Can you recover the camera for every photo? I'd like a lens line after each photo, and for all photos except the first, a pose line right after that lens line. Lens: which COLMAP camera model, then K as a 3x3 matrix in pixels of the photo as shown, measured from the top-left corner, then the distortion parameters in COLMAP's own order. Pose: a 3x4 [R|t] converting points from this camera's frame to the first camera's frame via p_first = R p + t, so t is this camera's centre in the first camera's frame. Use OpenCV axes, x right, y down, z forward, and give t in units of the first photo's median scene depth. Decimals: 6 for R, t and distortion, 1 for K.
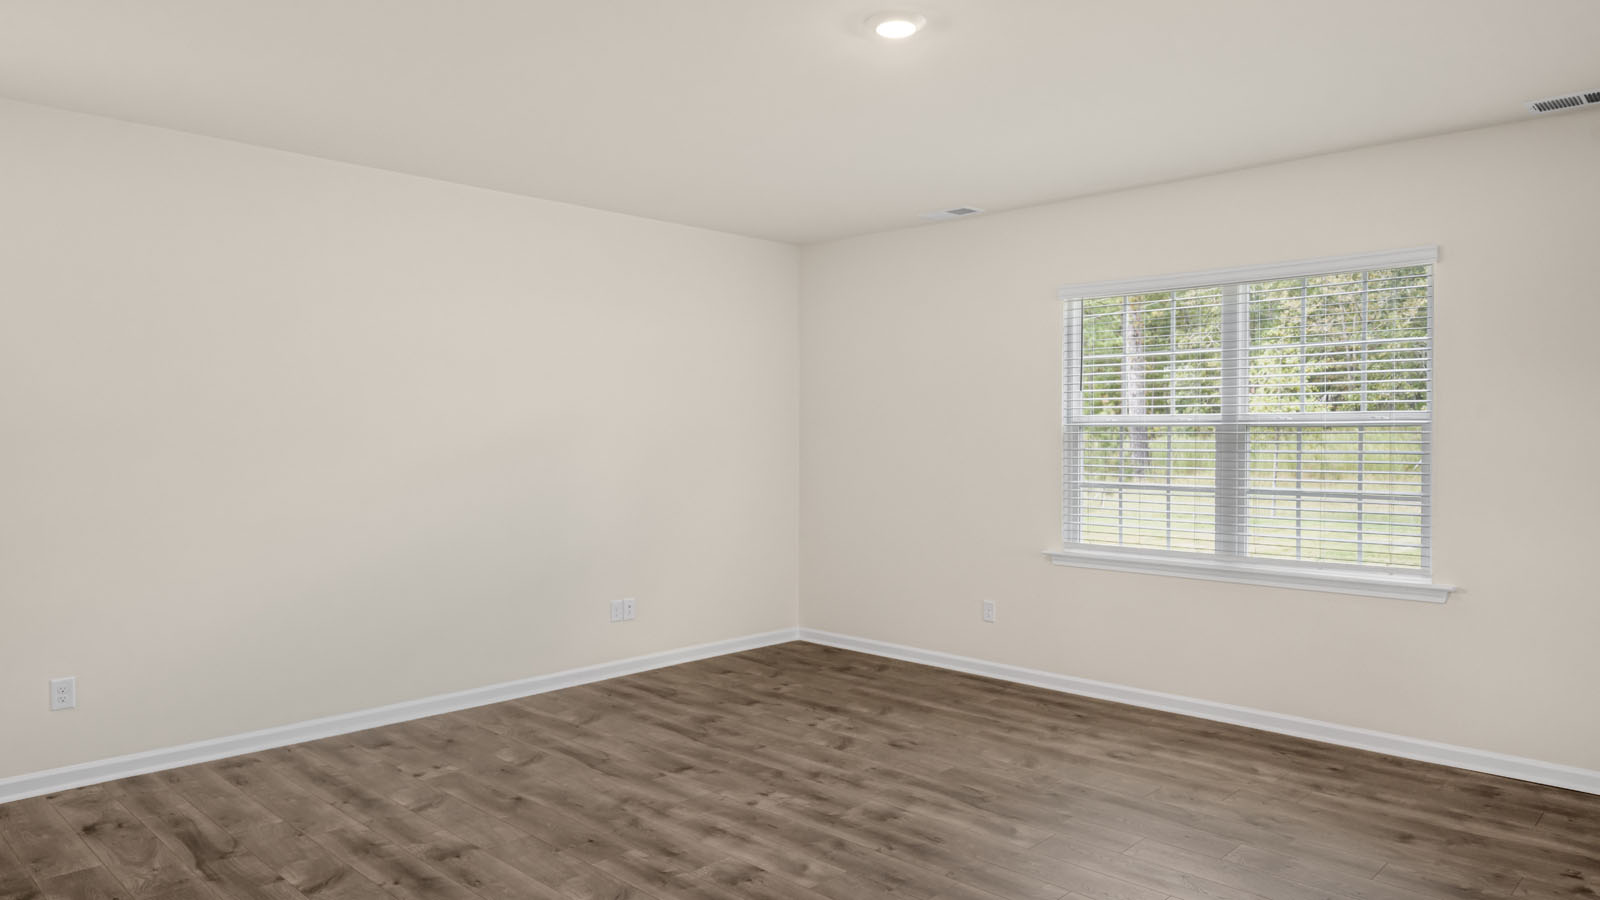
lens RADIAL K [[1021.0, 0, 787.9], [0, 1021.0, 445.4], [0, 0, 1]] dist [-0.001155, 0.000382]
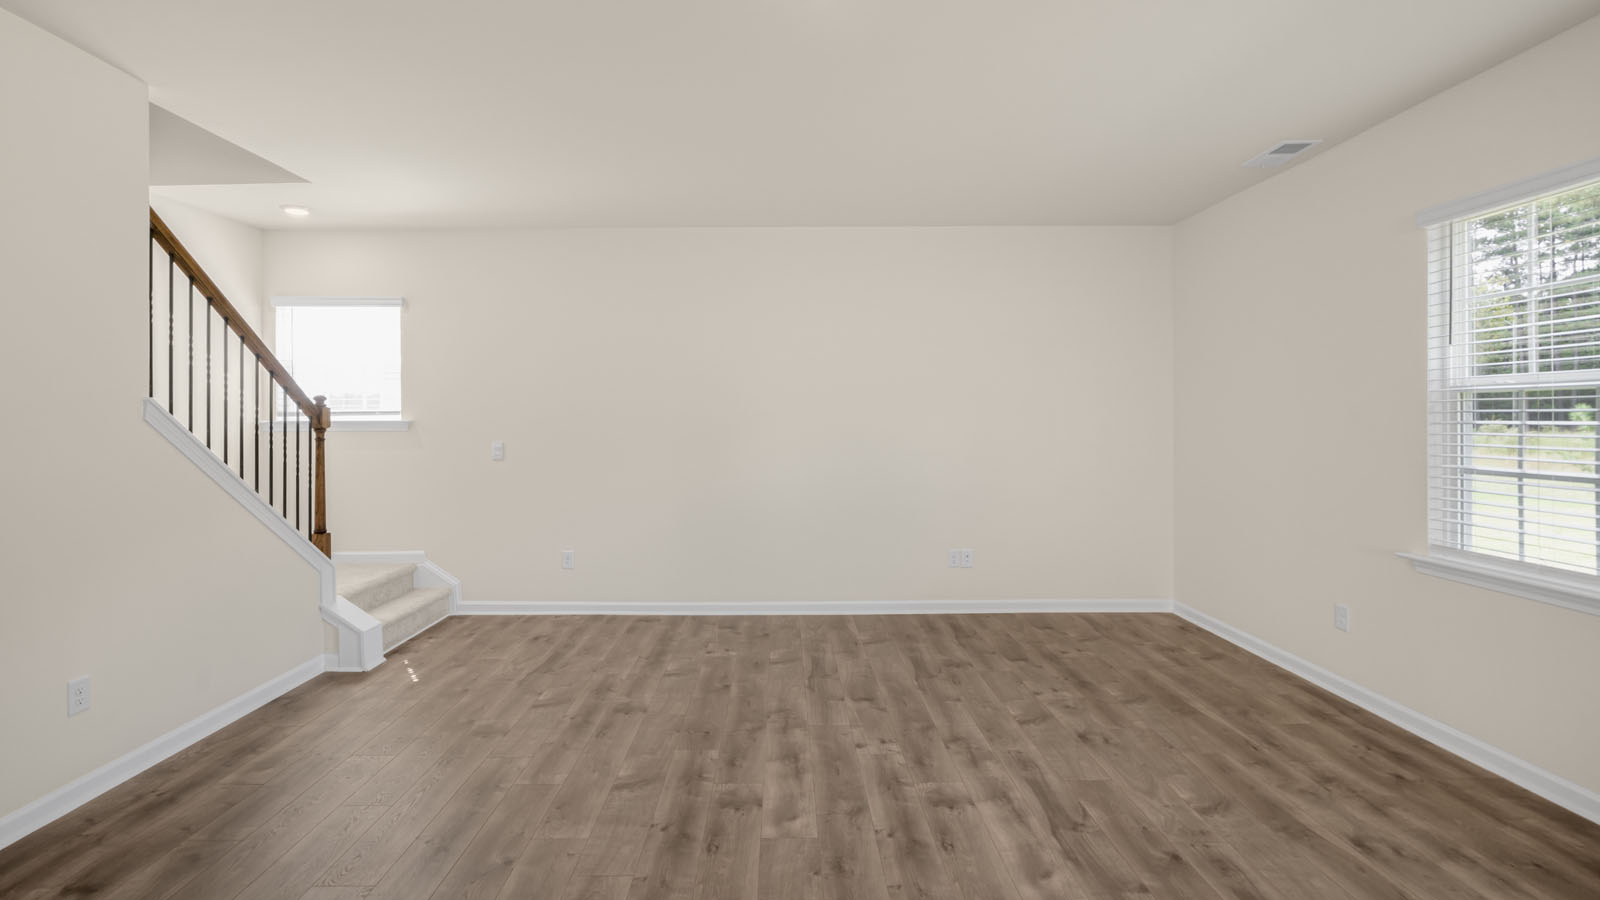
lens RADIAL K [[724.6, 0, 793.8], [0, 724.6, 417.8], [0, 0, 1]] dist [-0.003873, 0.001200]
pose [[0.705250, -0.006335, -0.708930, 0.451986], [-0.004804, 0.999894, -0.013714, 0.013928], [0.708942, 0.013077, 0.705145, 0.397989]]
